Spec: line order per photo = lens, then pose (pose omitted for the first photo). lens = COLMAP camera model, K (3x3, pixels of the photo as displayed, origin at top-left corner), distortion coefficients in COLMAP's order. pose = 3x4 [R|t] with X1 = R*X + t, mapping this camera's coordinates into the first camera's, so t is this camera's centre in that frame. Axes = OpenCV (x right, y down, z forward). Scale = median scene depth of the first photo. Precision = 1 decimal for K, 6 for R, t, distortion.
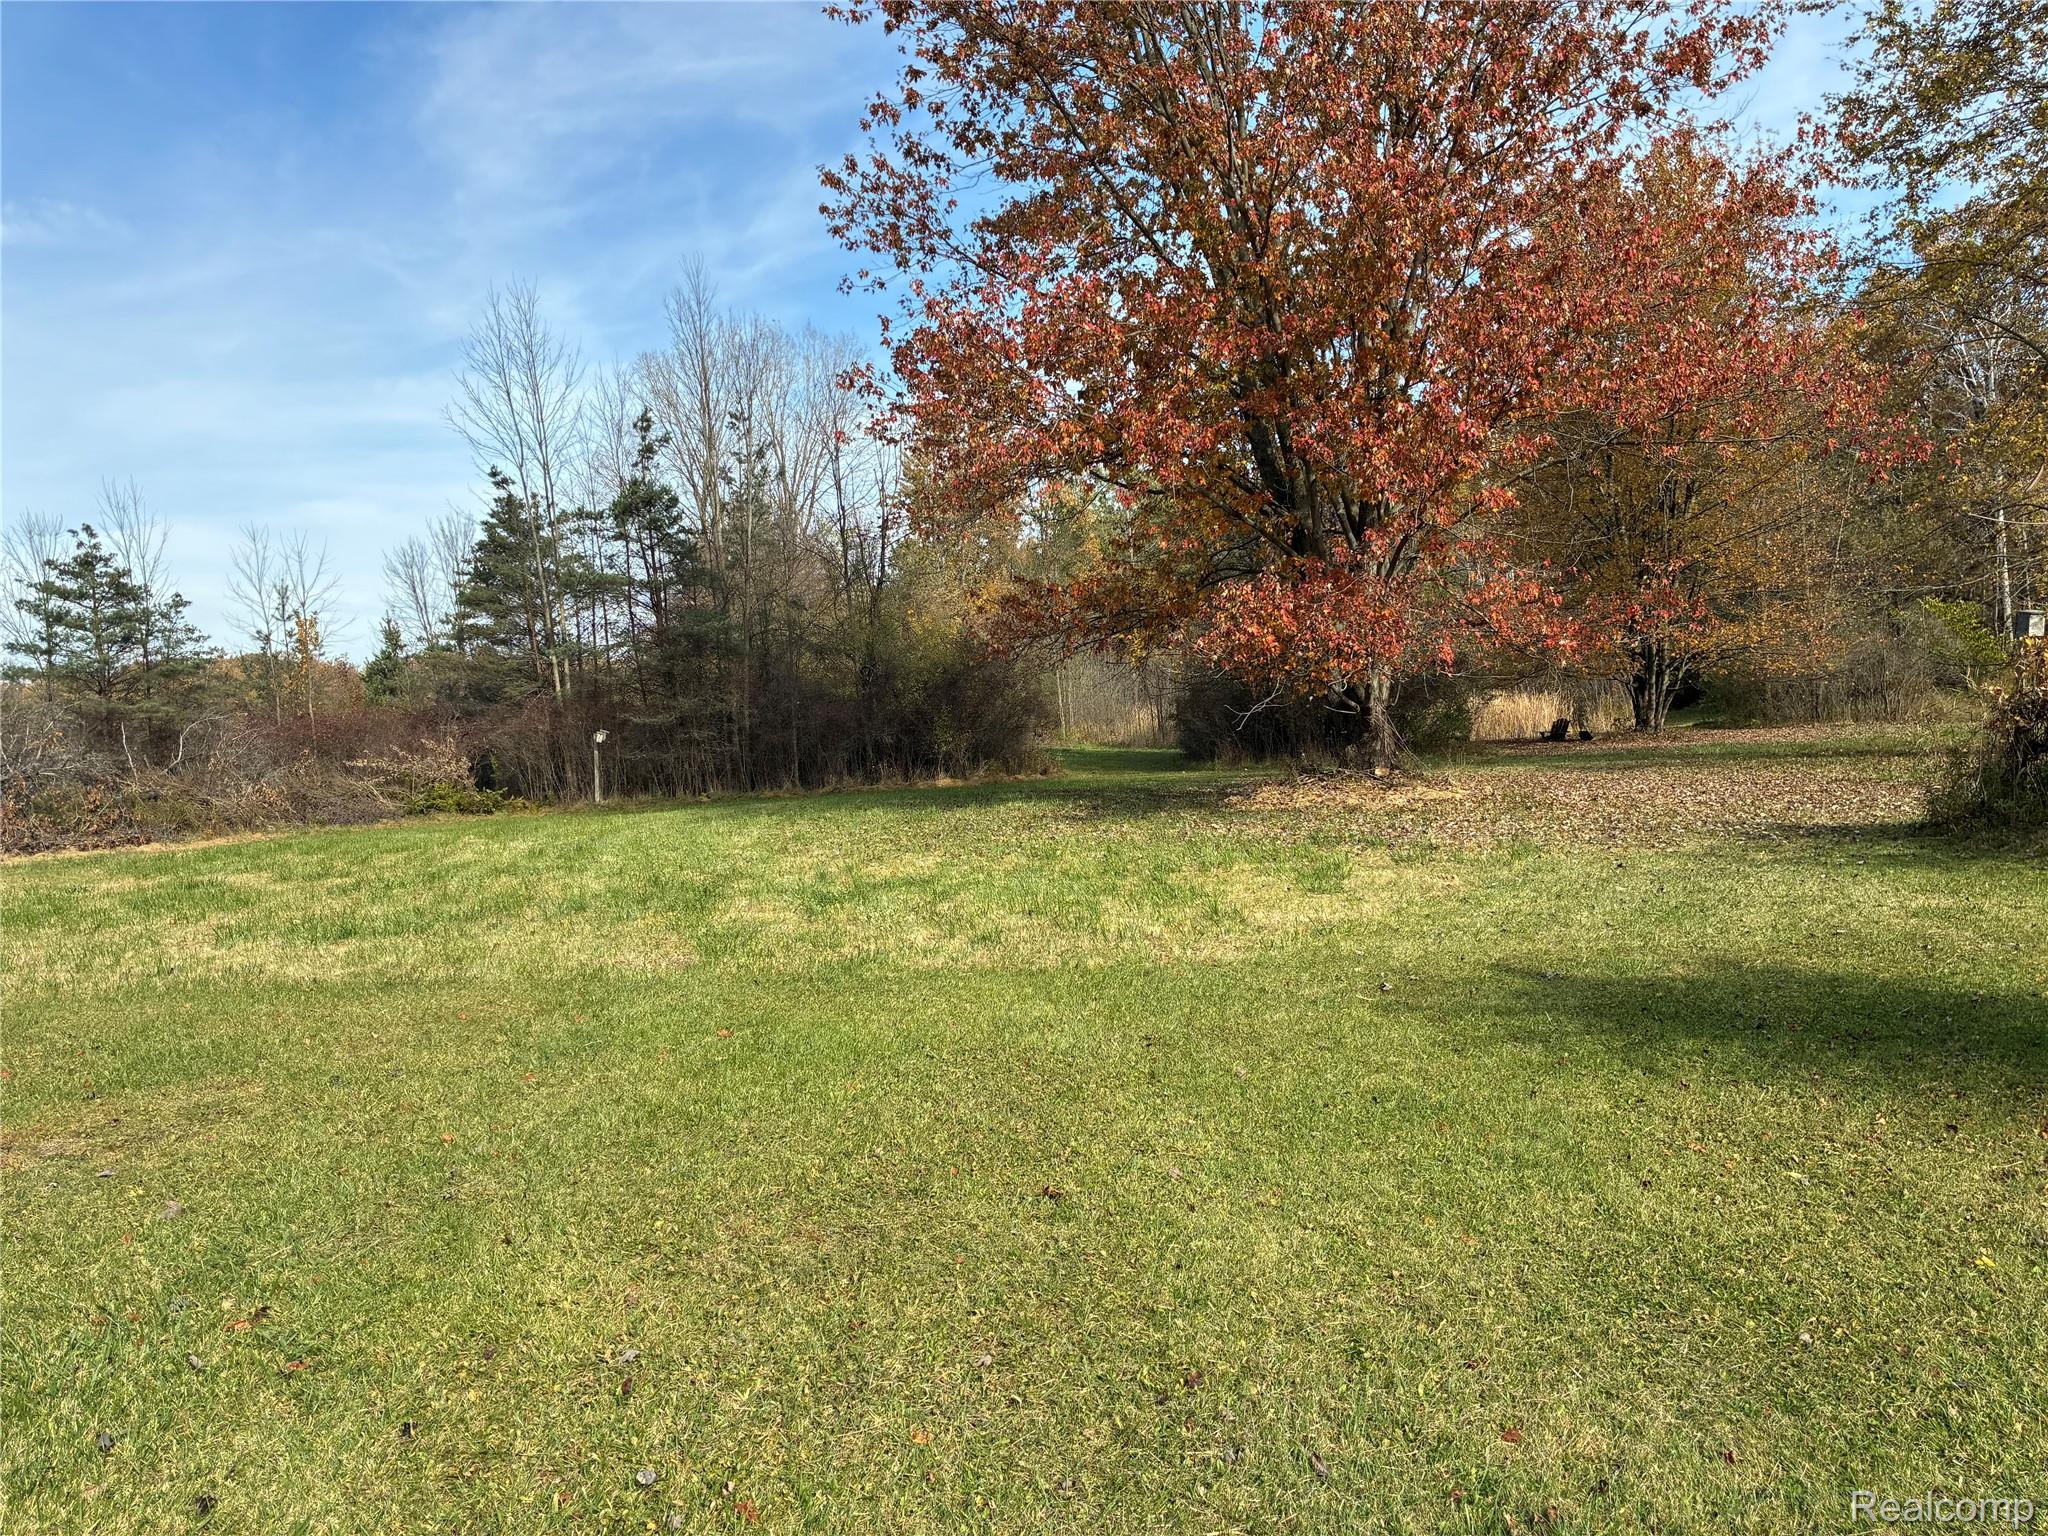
lens RADIAL K [[1552.4, 0, 1031.0], [0, 1552.4, 761.4], [0, 0, 1]] dist [0.051309, -0.067293]
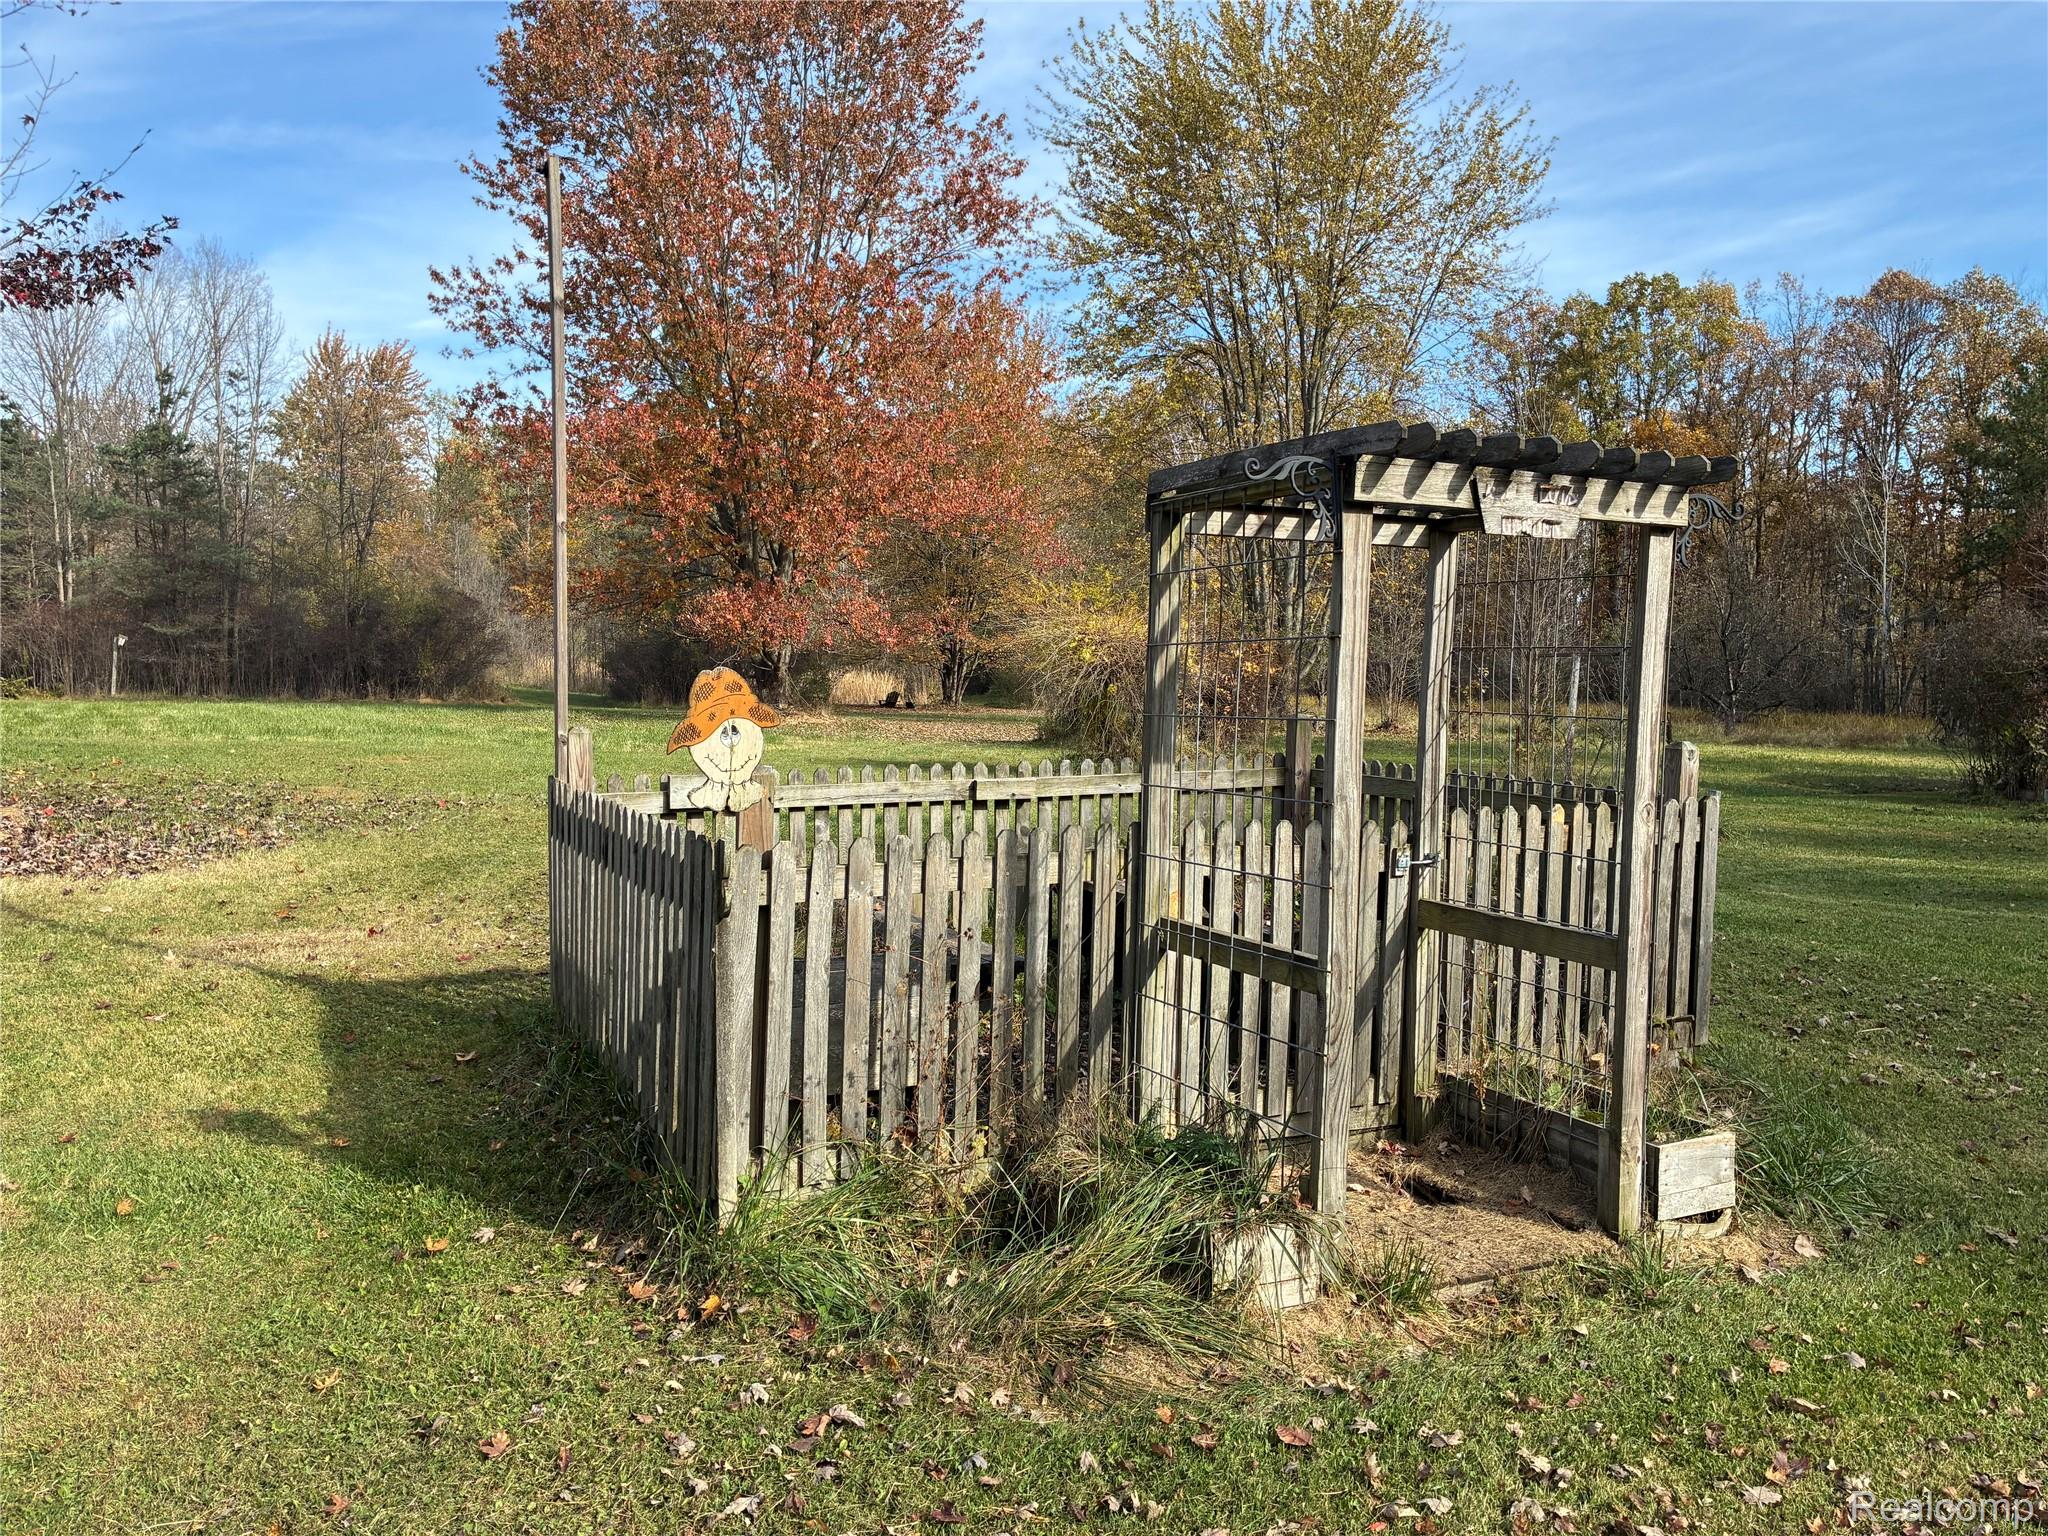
lens RADIAL K [[1552.4, 0, 1024.2], [0, 1552.4, 764.0], [0, 0, 1]] dist [0.051309, -0.067293]
pose [[0.915900, 0.059115, 0.397029, -0.130991], [-0.067925, 0.997657, 0.008152, 0.024672], [-0.395617, -0.034435, 0.917770, -0.423195]]
